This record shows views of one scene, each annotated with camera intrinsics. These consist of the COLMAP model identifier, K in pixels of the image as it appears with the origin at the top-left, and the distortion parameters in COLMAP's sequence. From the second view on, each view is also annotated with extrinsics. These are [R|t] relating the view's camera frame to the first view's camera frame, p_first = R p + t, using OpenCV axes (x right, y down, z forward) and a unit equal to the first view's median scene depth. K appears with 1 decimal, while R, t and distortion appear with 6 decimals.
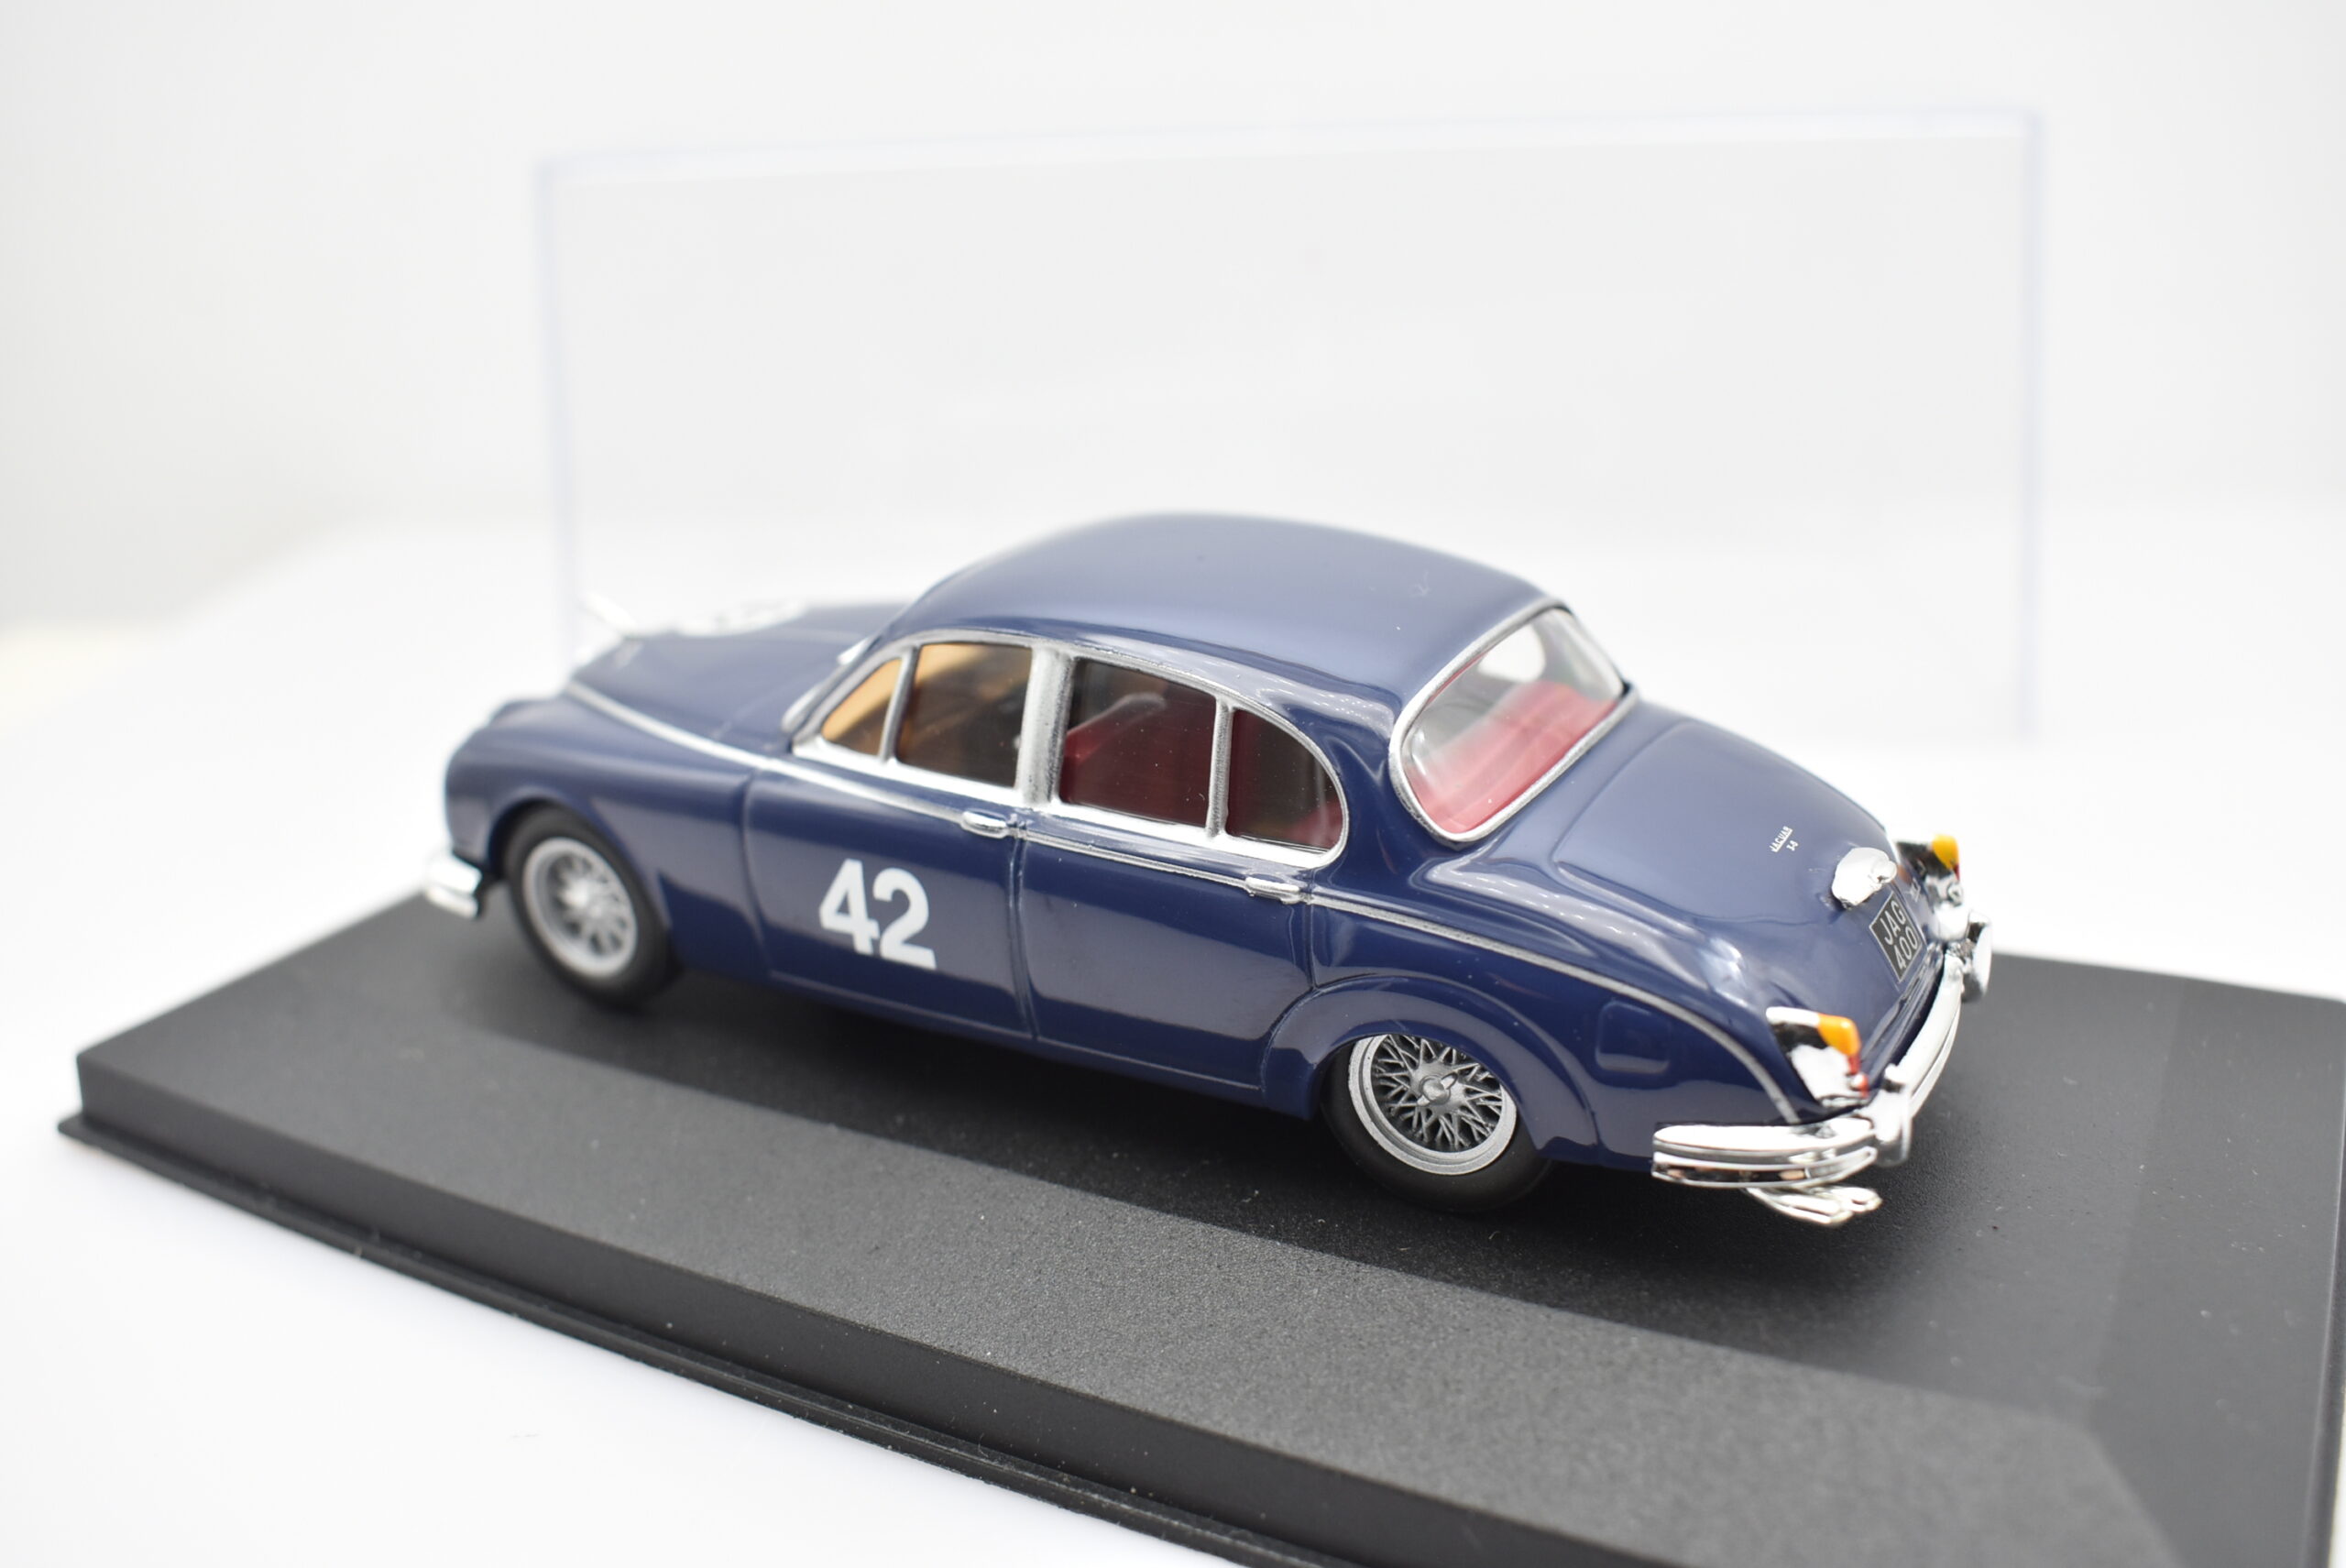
lens RADIAL K [[2187.1, 0, 1173.0], [0, 2187.1, 784.0], [0, 0, 1]] dist [-0.005517, -0.001001]
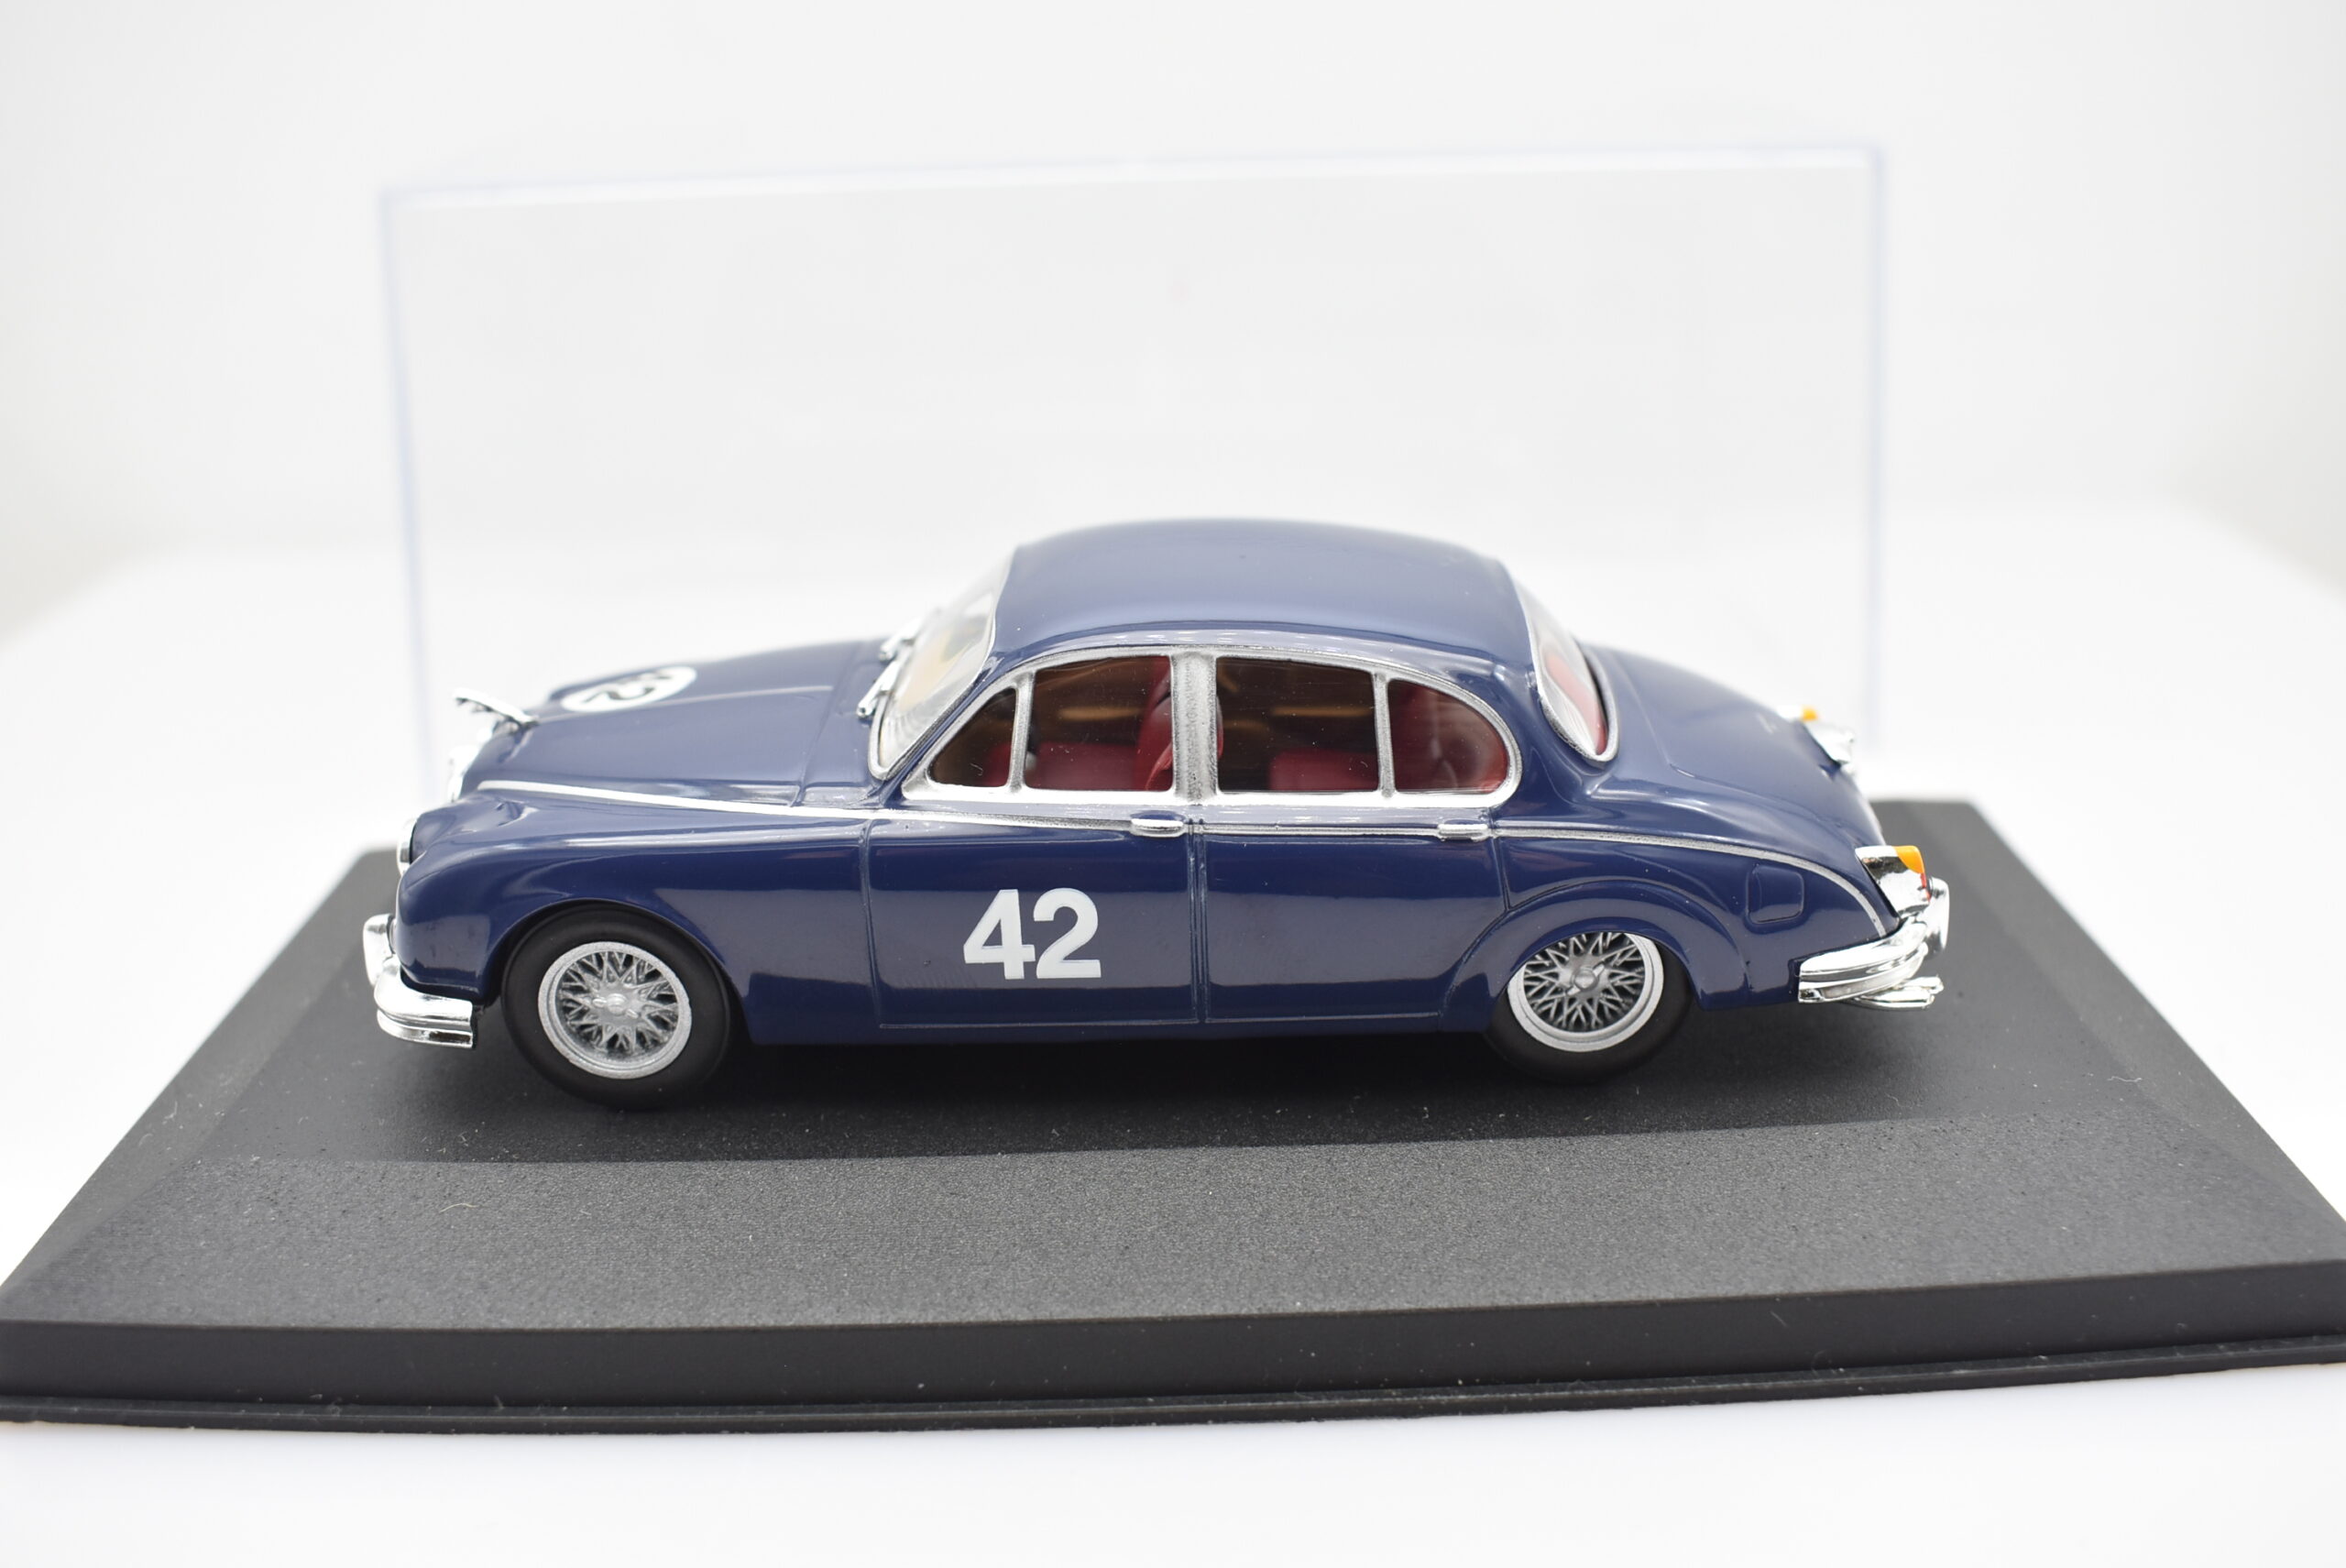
lens RADIAL K [[2135.7, 0, 1171.7], [0, 2135.7, 852.7], [0, 0, 1]] dist [-0.012346, -0.003675]
pose [[0.871117, -0.177960, 0.457696, -0.577809], [0.166124, 0.983869, 0.066367, -0.038247], [-0.462124, 0.018221, 0.886628, 0.092598]]
